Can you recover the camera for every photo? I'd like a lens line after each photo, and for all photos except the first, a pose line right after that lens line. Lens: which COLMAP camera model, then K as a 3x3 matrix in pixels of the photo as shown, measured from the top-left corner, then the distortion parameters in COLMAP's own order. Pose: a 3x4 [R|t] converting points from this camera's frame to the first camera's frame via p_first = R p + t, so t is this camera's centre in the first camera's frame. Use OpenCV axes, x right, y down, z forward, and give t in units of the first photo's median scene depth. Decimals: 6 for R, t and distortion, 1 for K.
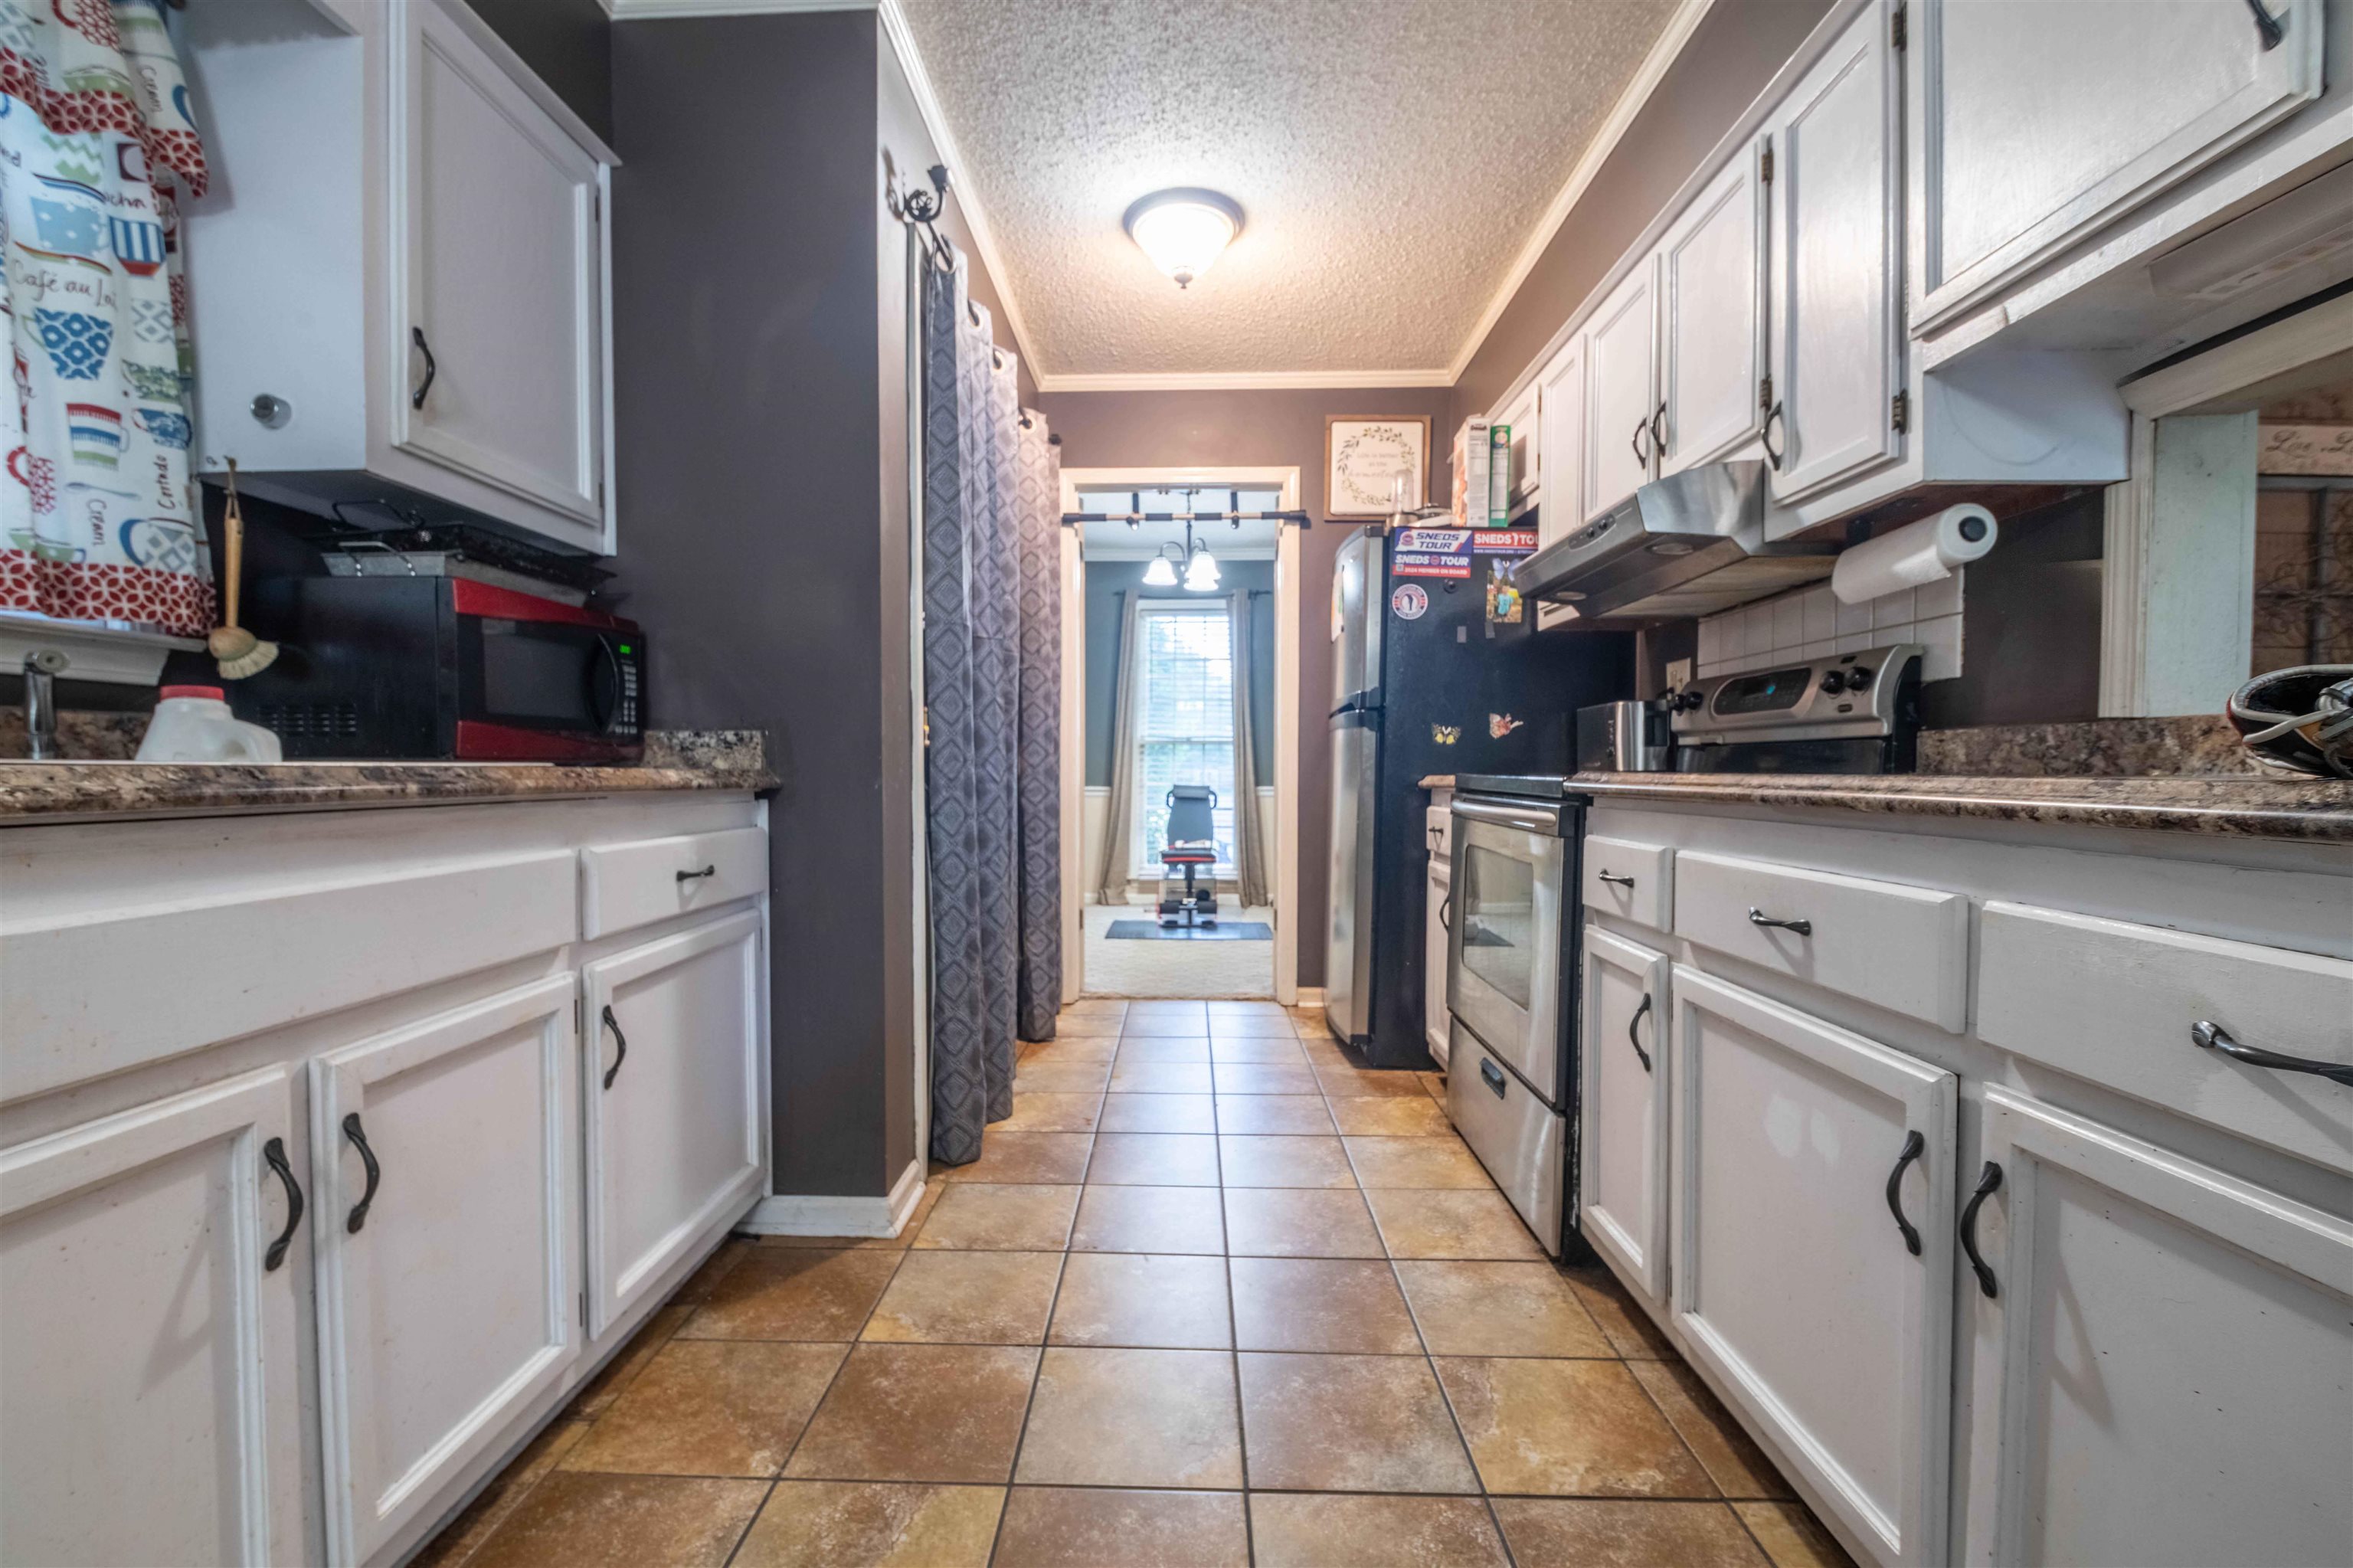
lens RADIAL K [[994.0, 0, 1177.0], [0, 994.0, 784.8], [0, 0, 1]] dist [-0.002216, -0.000606]
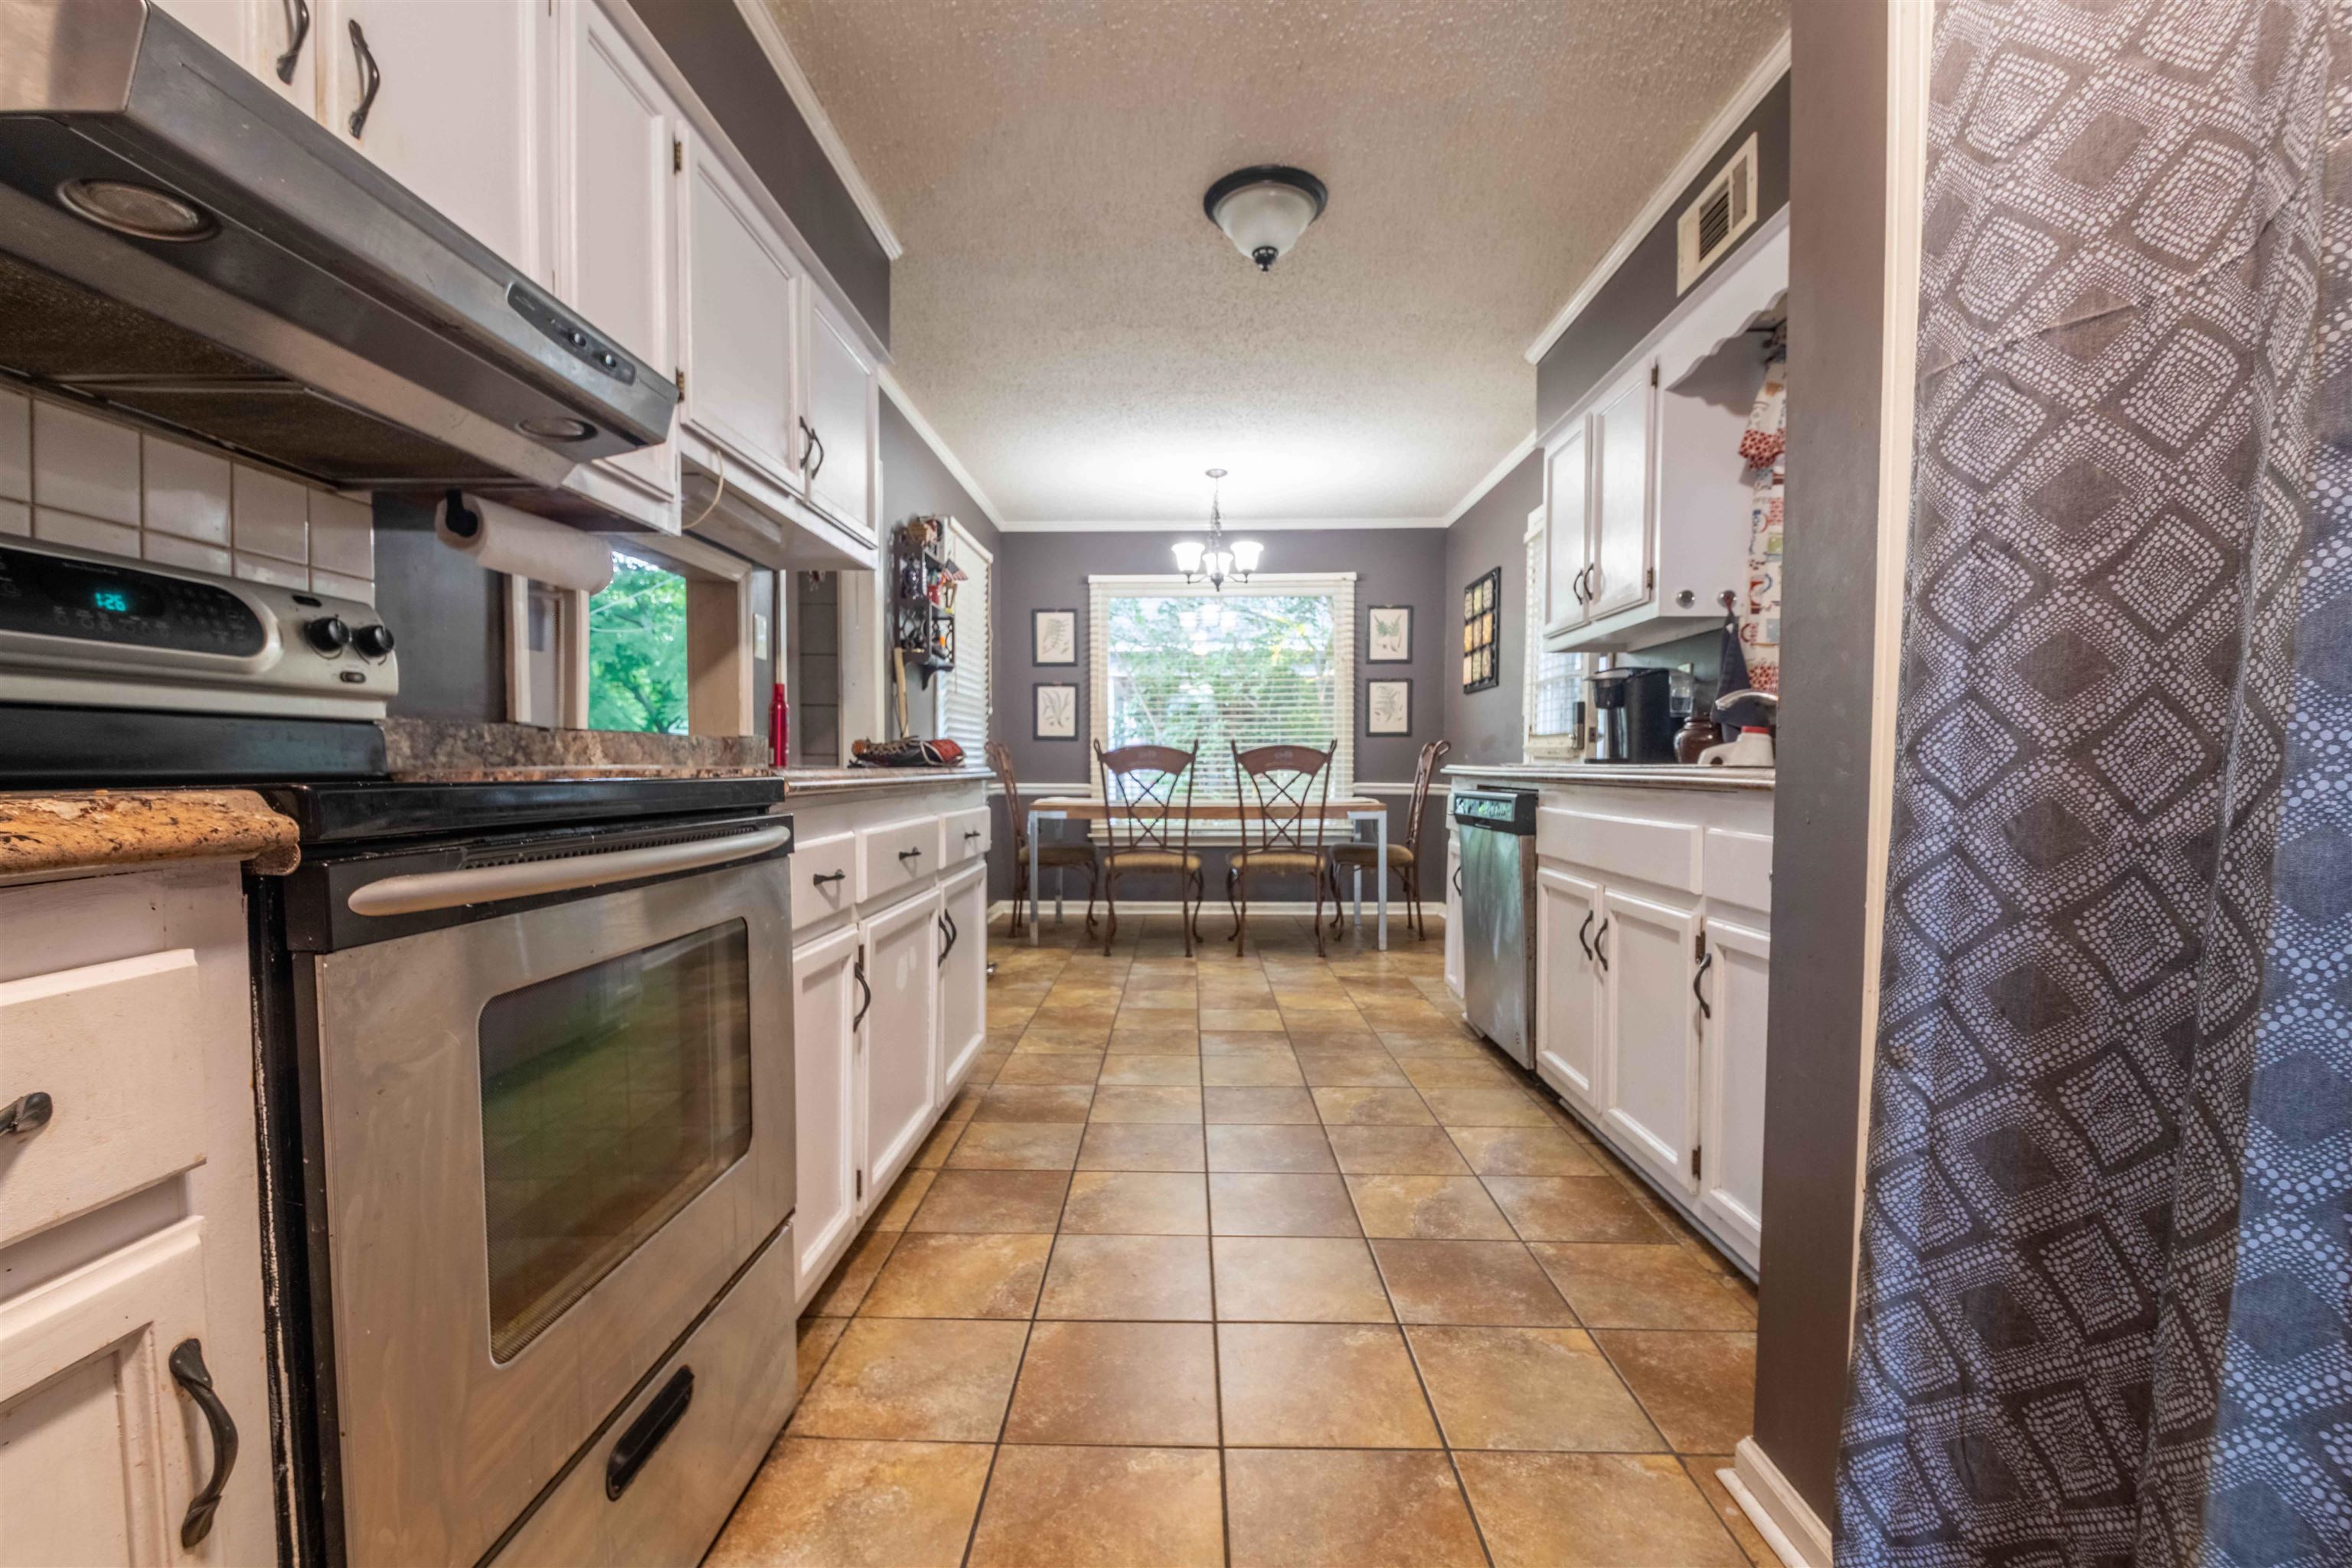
lens RADIAL K [[993.6, 0, 1173.0], [0, 993.6, 788.9], [0, 0, 1]] dist [-0.002216, -0.000606]
pose [[-0.999988, -0.004976, -0.000136, 0.108516], [-0.004977, 0.999190, 0.039927, -0.035238], [-0.000062, 0.039927, -0.999203, 2.093198]]
